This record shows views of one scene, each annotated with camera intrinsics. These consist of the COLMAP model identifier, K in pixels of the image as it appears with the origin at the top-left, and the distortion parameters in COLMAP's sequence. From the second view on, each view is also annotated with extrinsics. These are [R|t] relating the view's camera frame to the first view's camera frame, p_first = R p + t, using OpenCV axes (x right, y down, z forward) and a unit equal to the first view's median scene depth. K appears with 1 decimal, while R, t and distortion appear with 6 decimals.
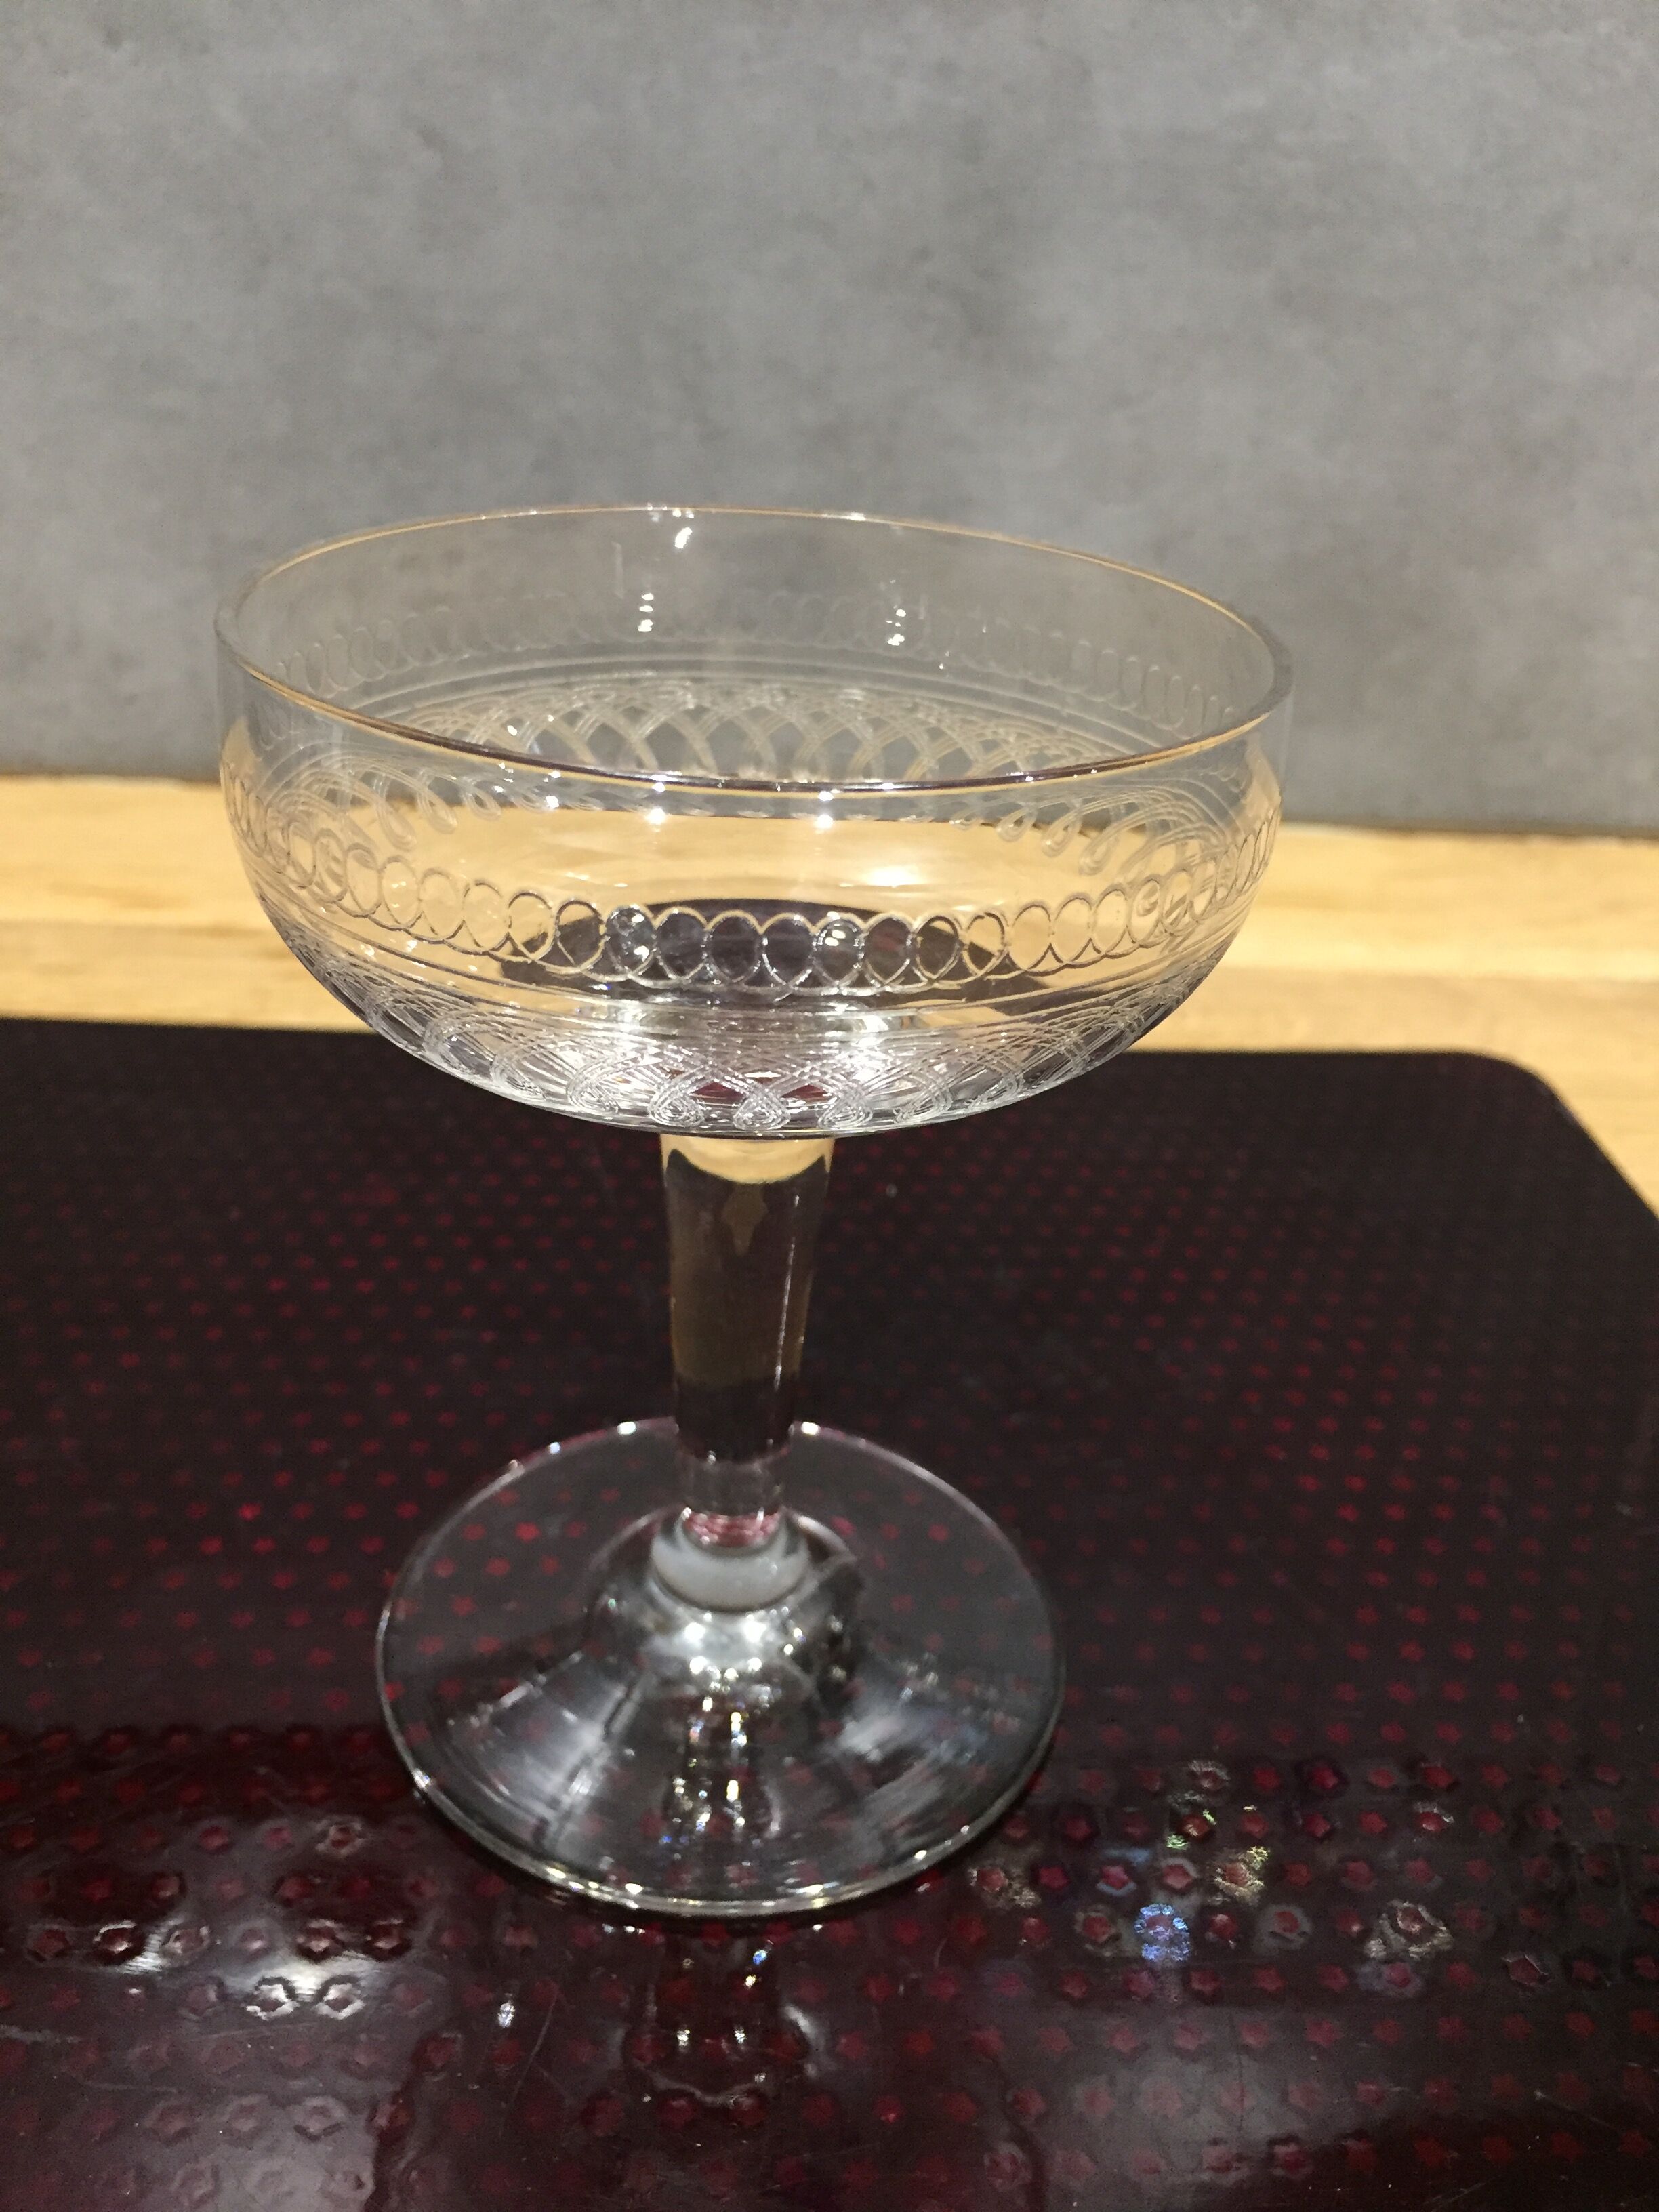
lens RADIAL K [[1981.0, 0, 812.0], [0, 1981.0, 1119.5], [0, 0, 1]] dist [0.013998, -0.023486]
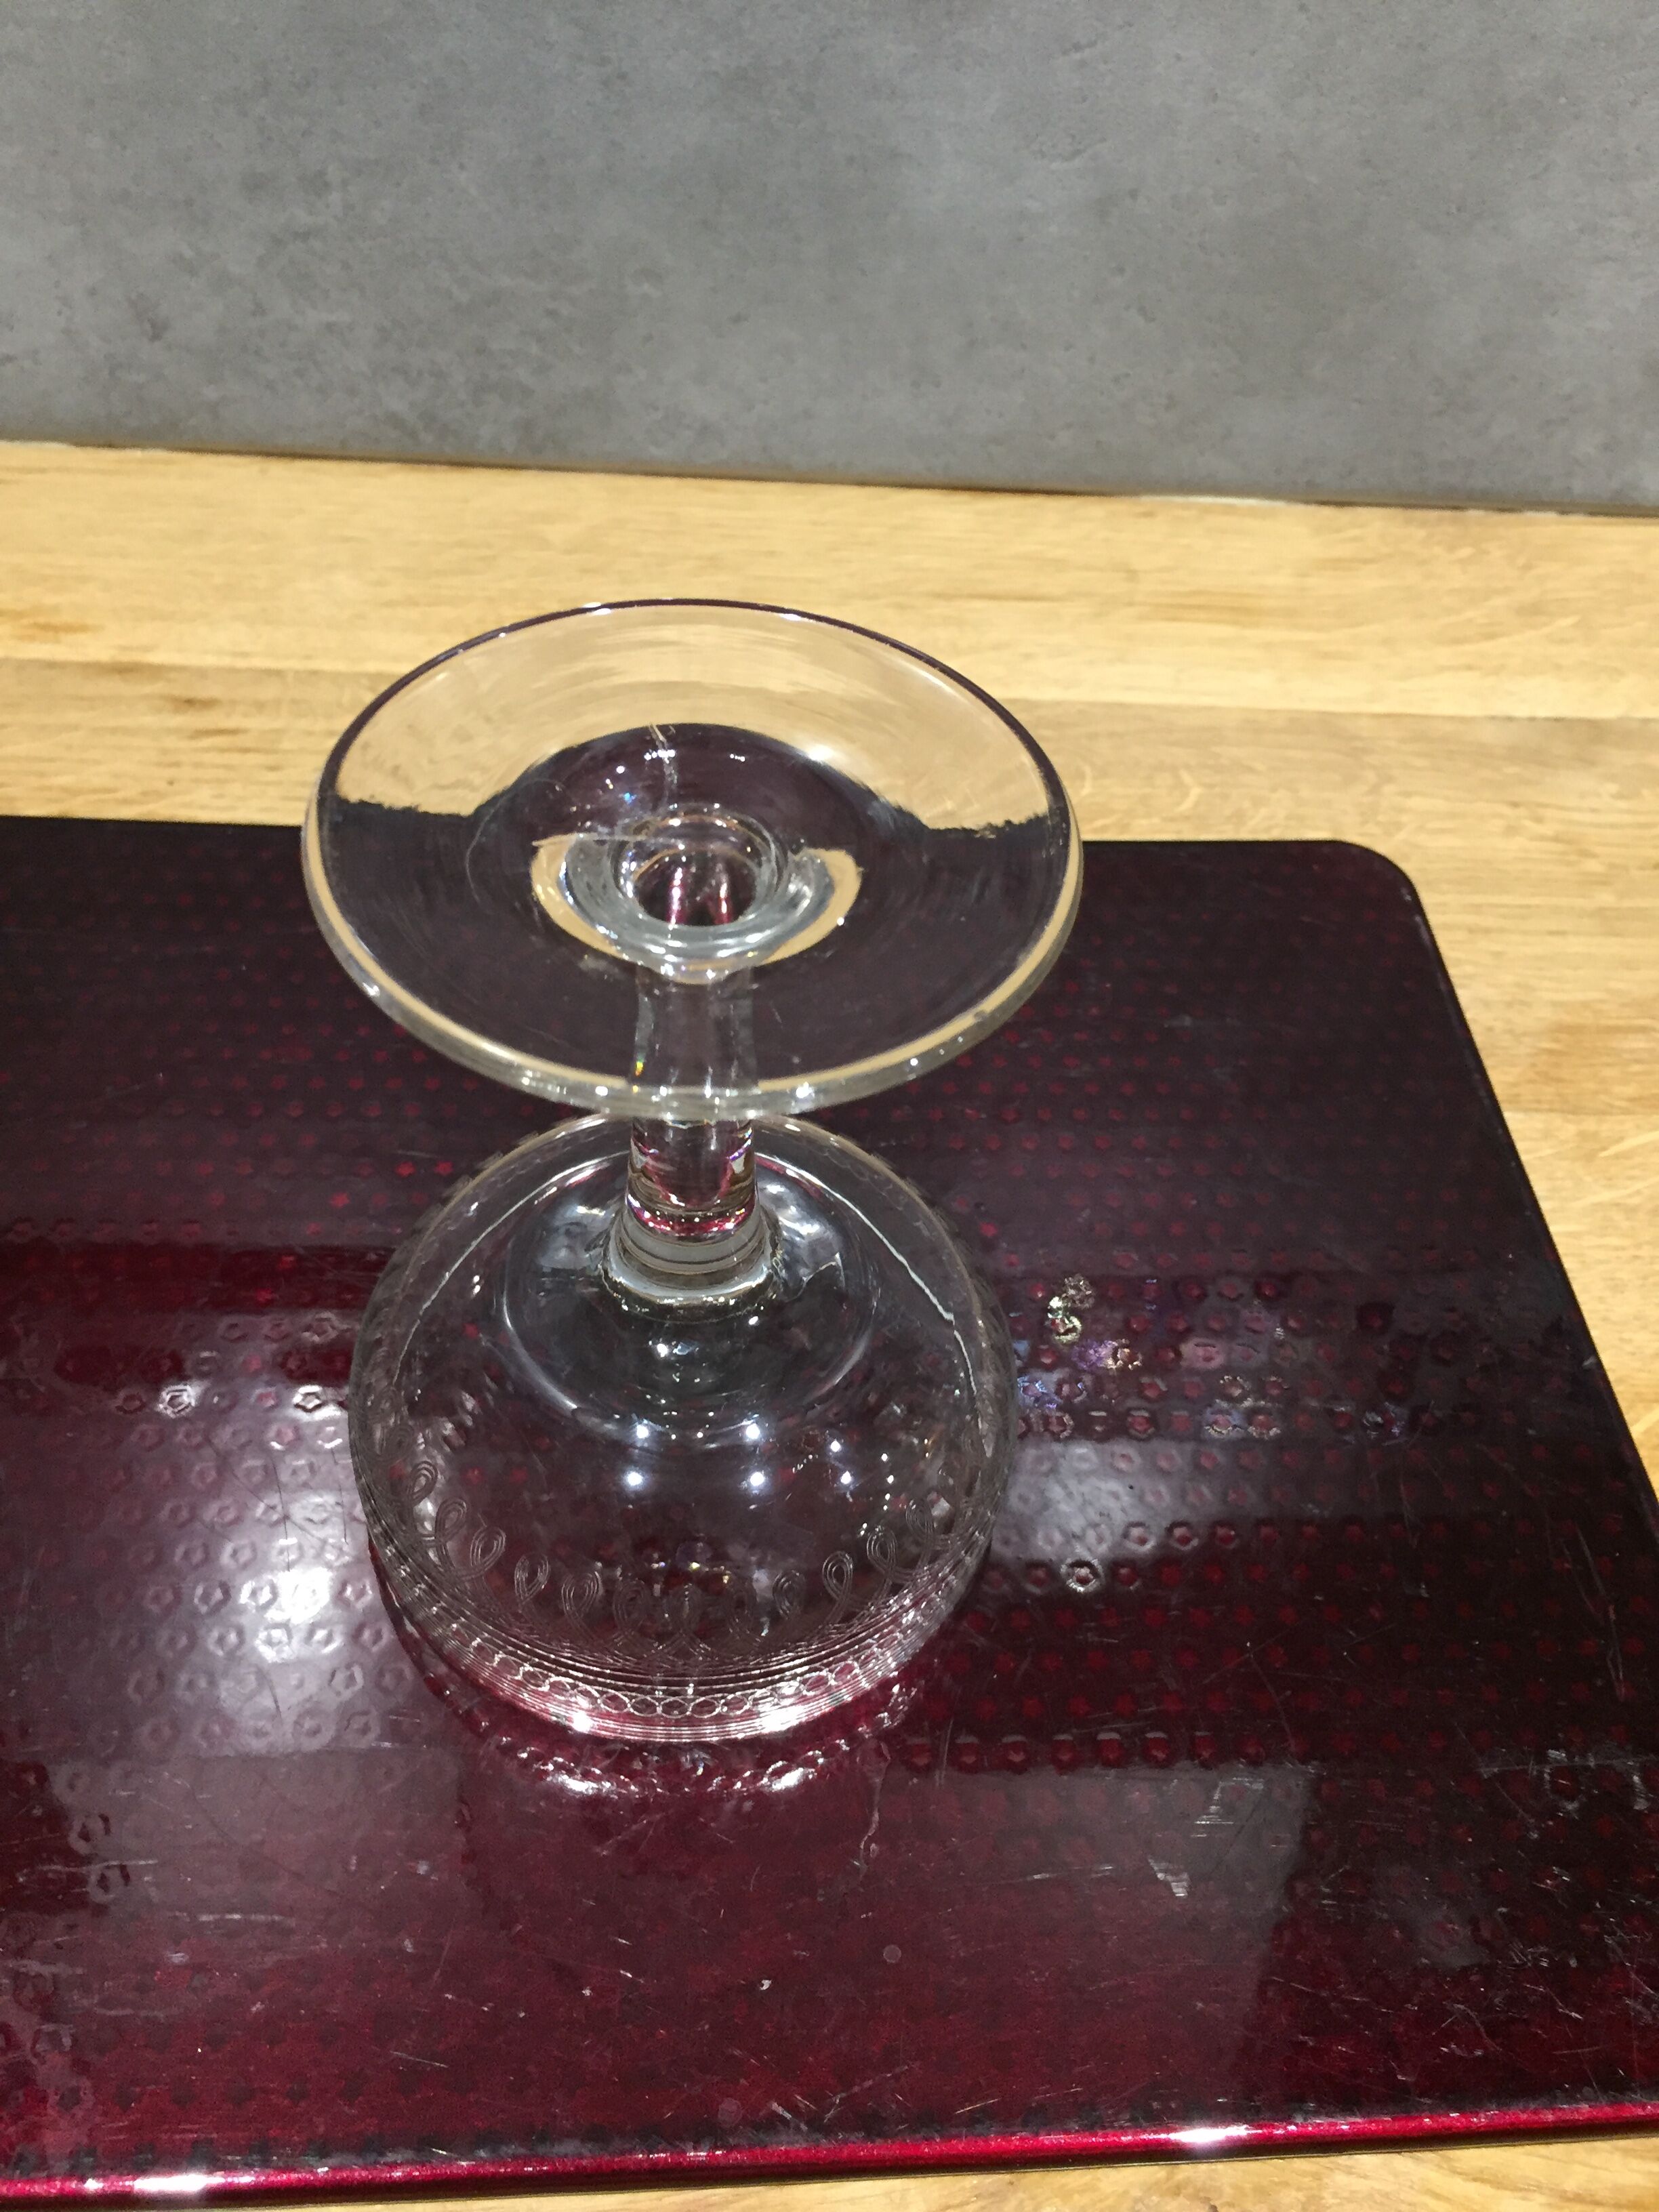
lens RADIAL K [[1912.5, 0, 829.5], [0, 1912.5, 1098.2], [0, 0, 1]] dist [0.063347, -0.110015]
pose [[0.999789, 0.014559, 0.014458, 0.042879], [-0.018635, 0.939206, 0.342847, -0.214645], [-0.008588, -0.343044, 0.939280, 0.009930]]
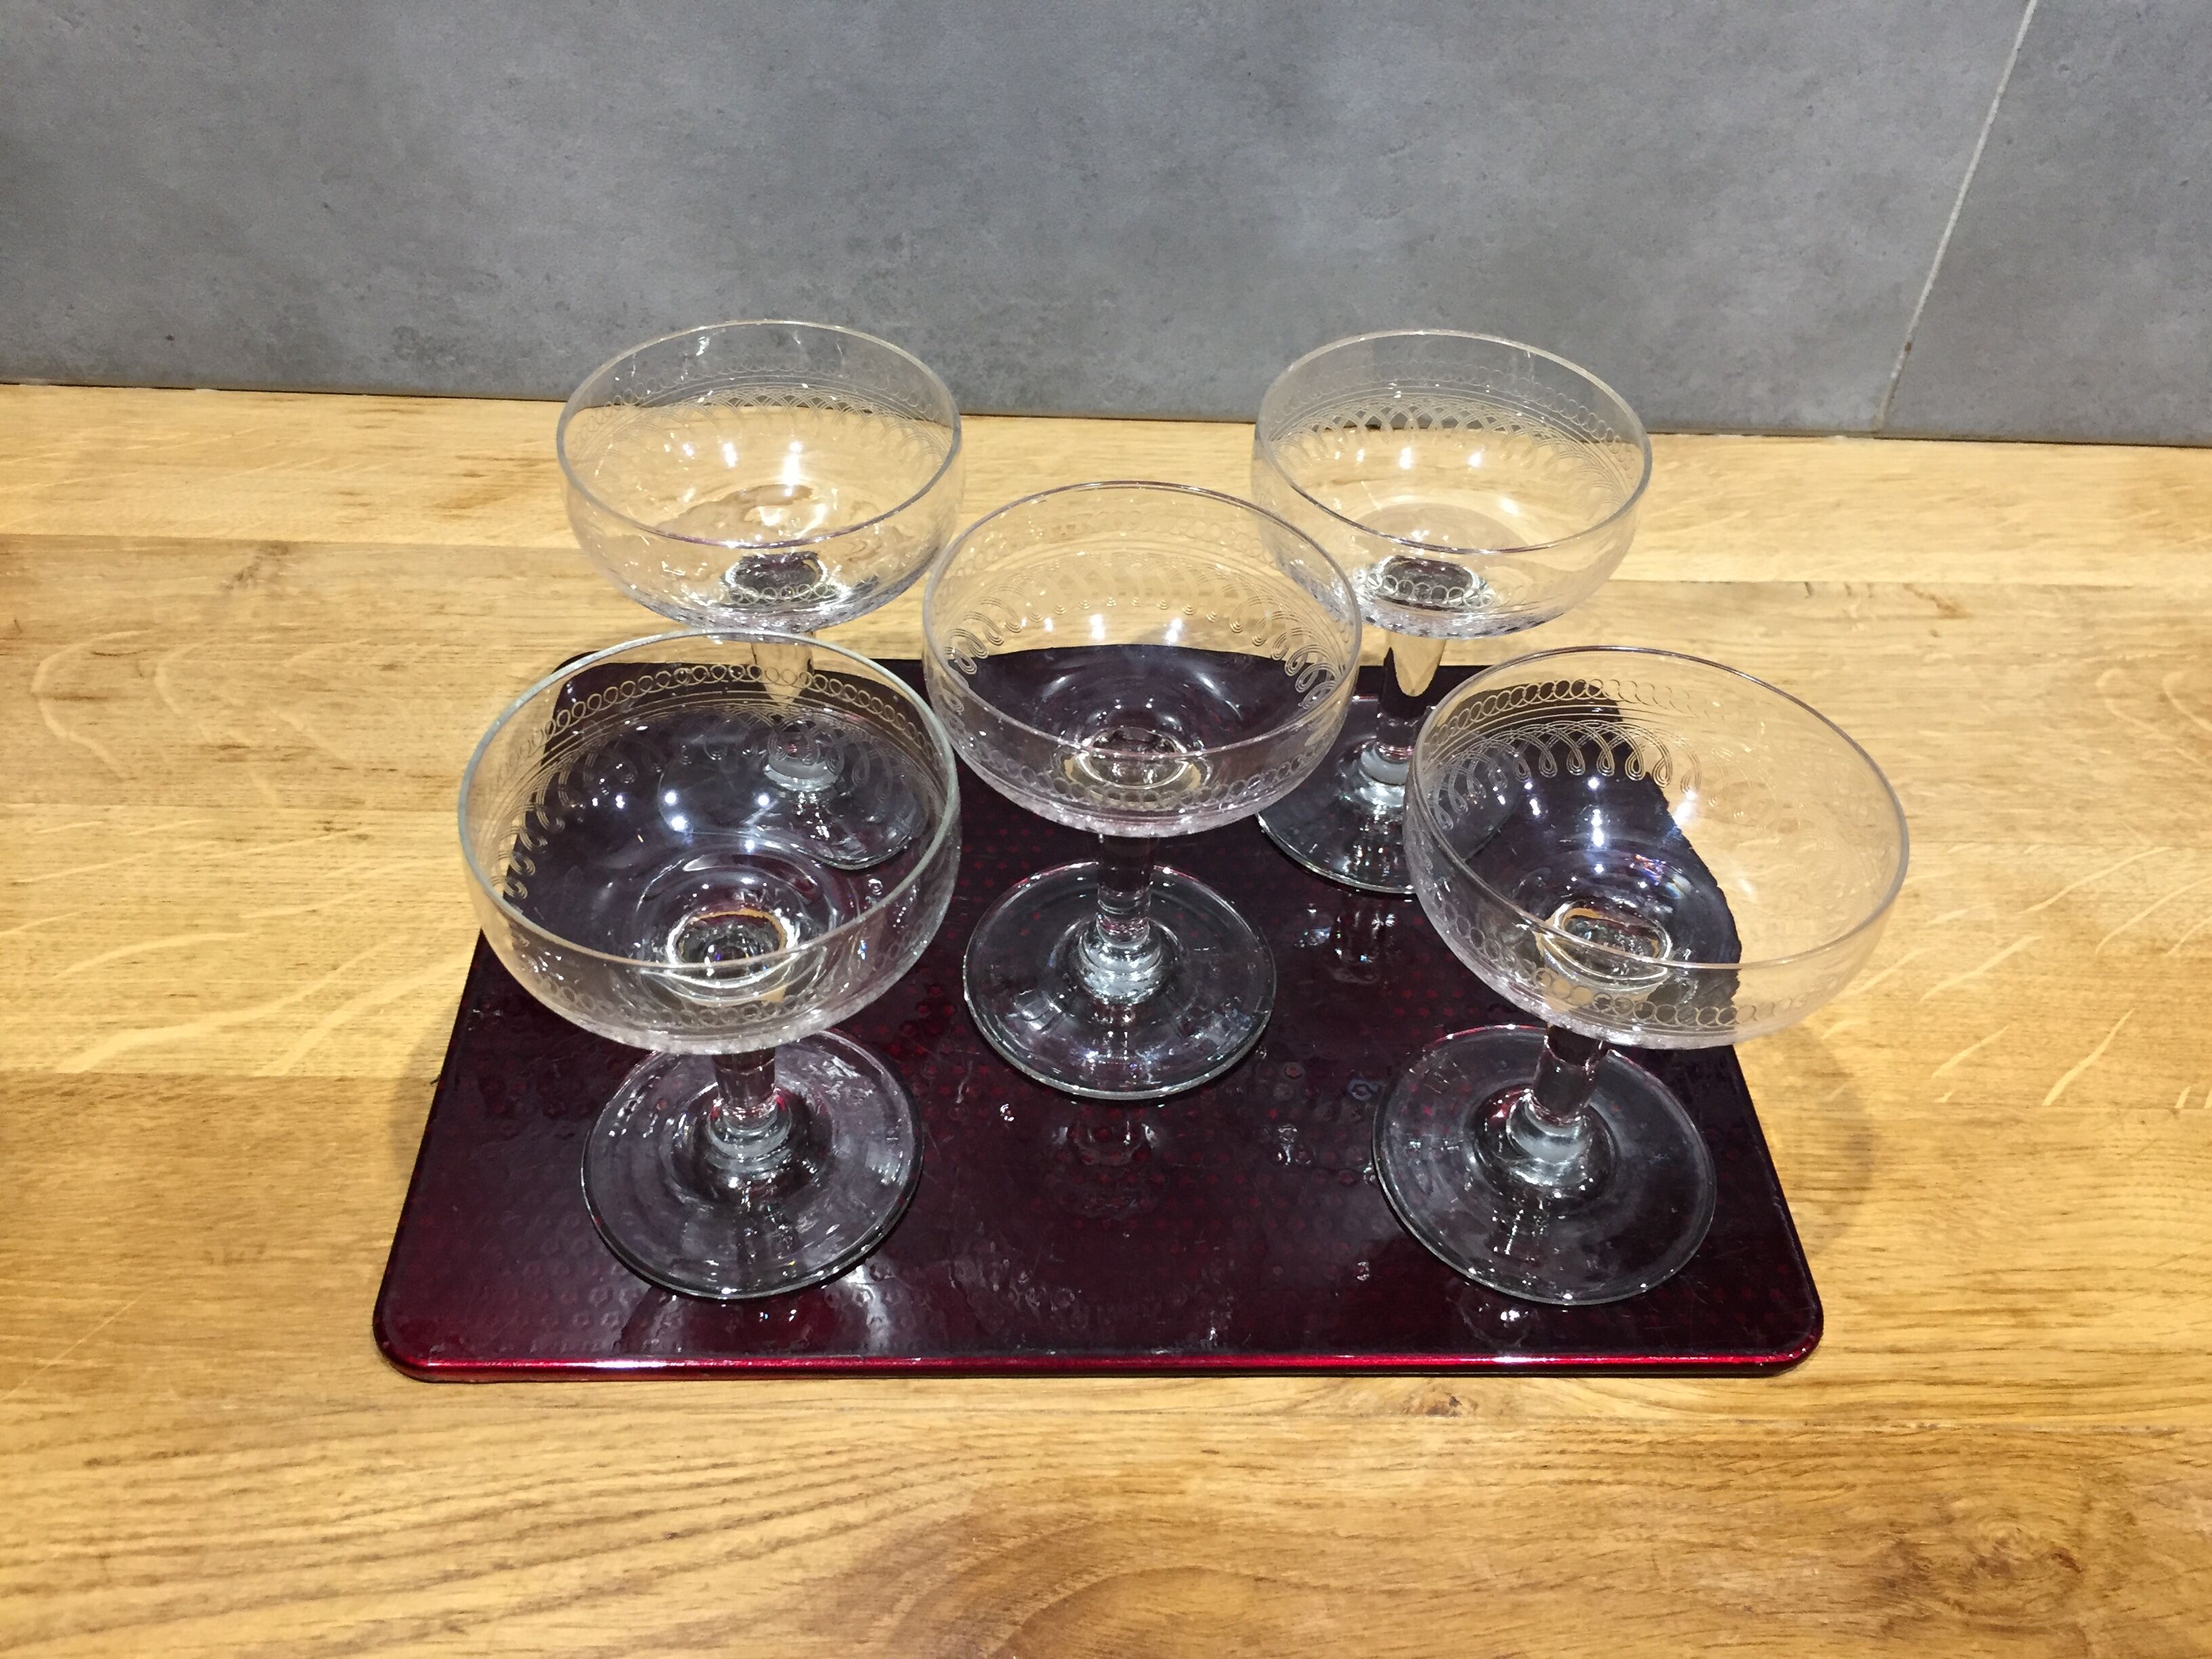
lens RADIAL K [[1912.5, 0, 1095.5], [0, 1912.5, 850.7], [0, 0, 1]] dist [0.063347, -0.110015]
pose [[0.999107, 0.014518, -0.039682, 0.014638], [-0.001873, 0.953418, 0.301645, -0.305552], [0.042213, -0.301302, 0.952594, -0.442692]]
